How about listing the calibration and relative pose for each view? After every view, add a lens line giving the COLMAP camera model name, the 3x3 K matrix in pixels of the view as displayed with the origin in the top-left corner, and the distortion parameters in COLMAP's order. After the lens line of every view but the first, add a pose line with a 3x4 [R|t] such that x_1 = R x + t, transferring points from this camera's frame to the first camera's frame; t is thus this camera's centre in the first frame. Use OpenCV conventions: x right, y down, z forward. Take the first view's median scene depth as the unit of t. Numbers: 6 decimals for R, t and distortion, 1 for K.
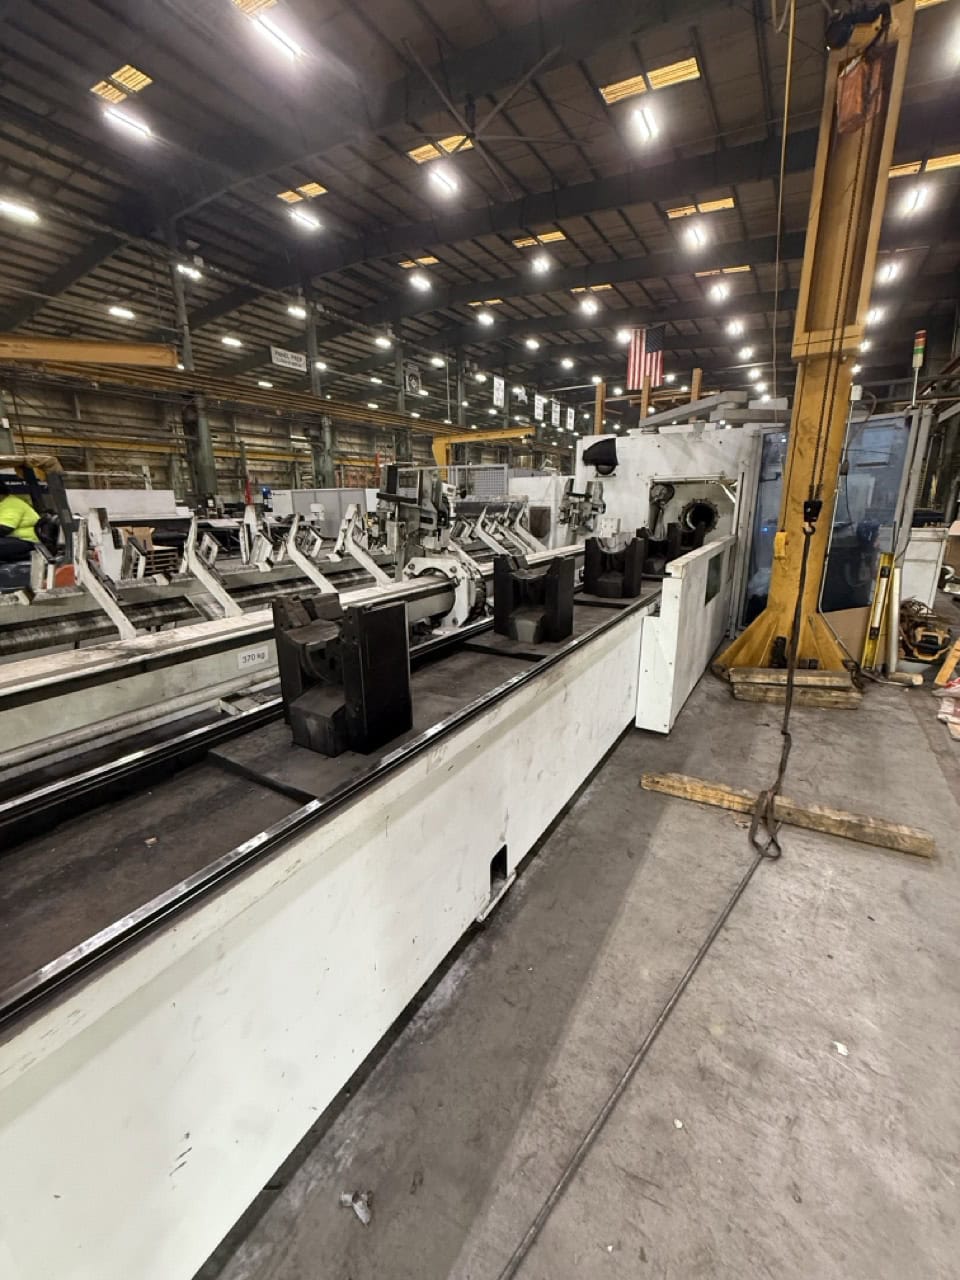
lens RADIAL K [[509.9, 0, 484.8], [0, 509.9, 635.0], [0, 0, 1]] dist [0.000359, -0.000920]
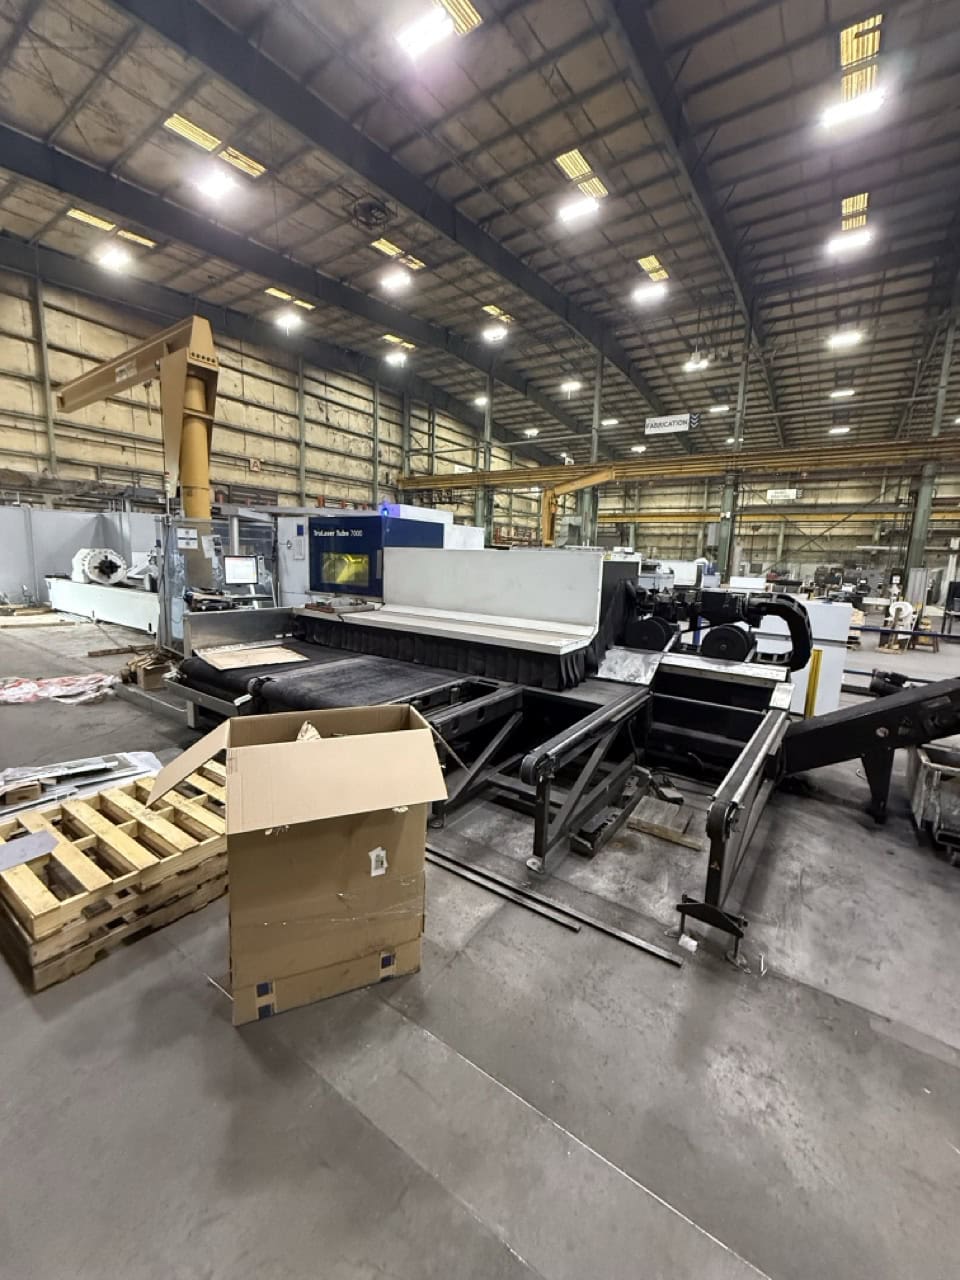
lens RADIAL K [[509.9, 0, 482.4], [0, 509.9, 633.5], [0, 0, 1]] dist [0.000359, -0.000920]
pose [[-0.058665, 0.159959, -0.985379, 0.321750], [-0.291435, 0.941335, 0.170160, -0.090171], [0.954790, 0.297156, -0.008606, 0.280047]]
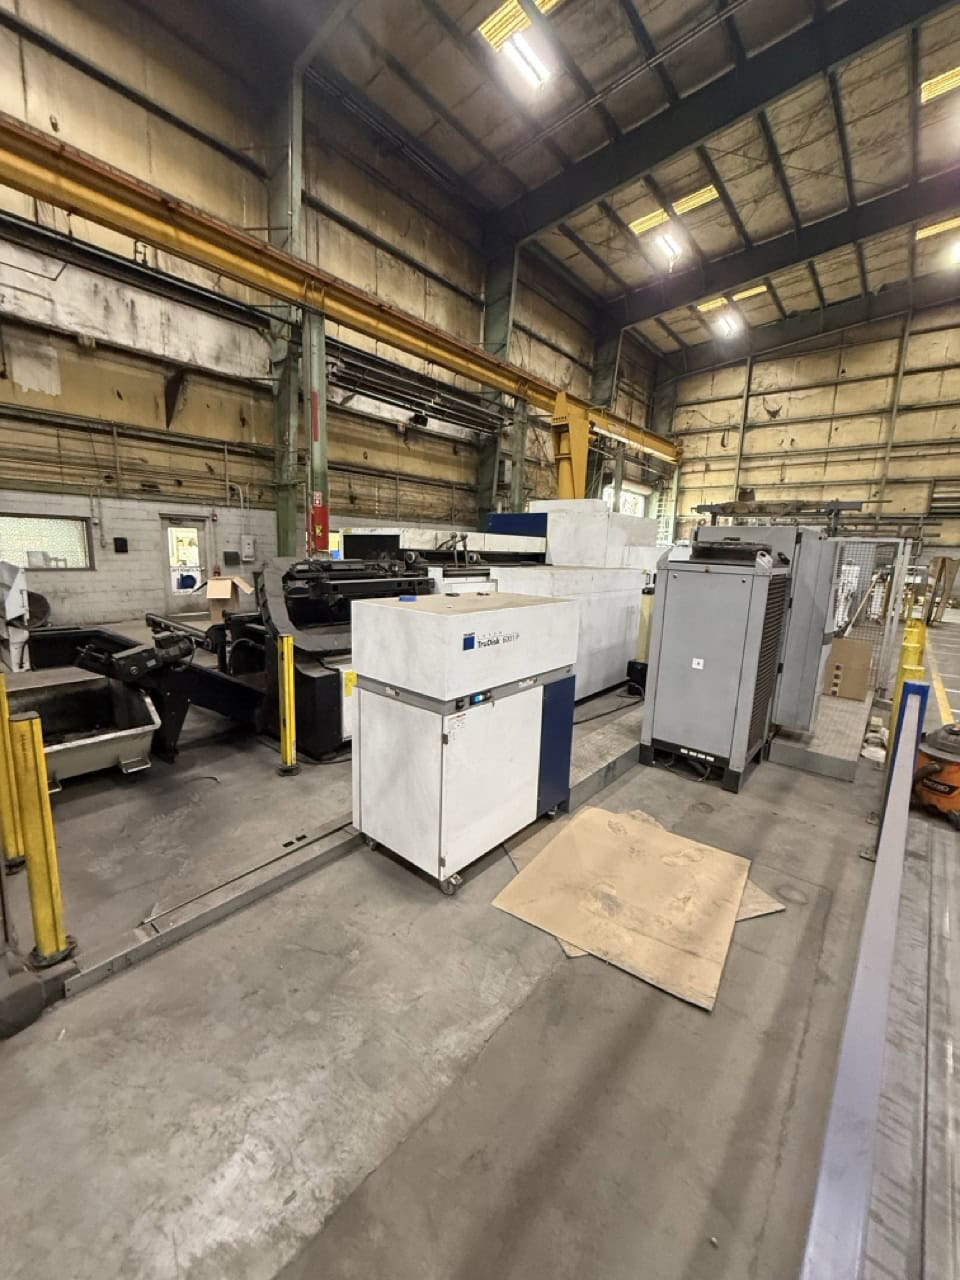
lens RADIAL K [[509.9, 0, 483.4], [0, 509.9, 636.4], [0, 0, 1]] dist [0.000359, -0.000920]
pose [[-0.989260, -0.042321, 0.139906, -0.337750], [0.019545, 0.910269, 0.413556, -0.228432], [-0.144854, 0.411849, -0.899666, 0.871520]]
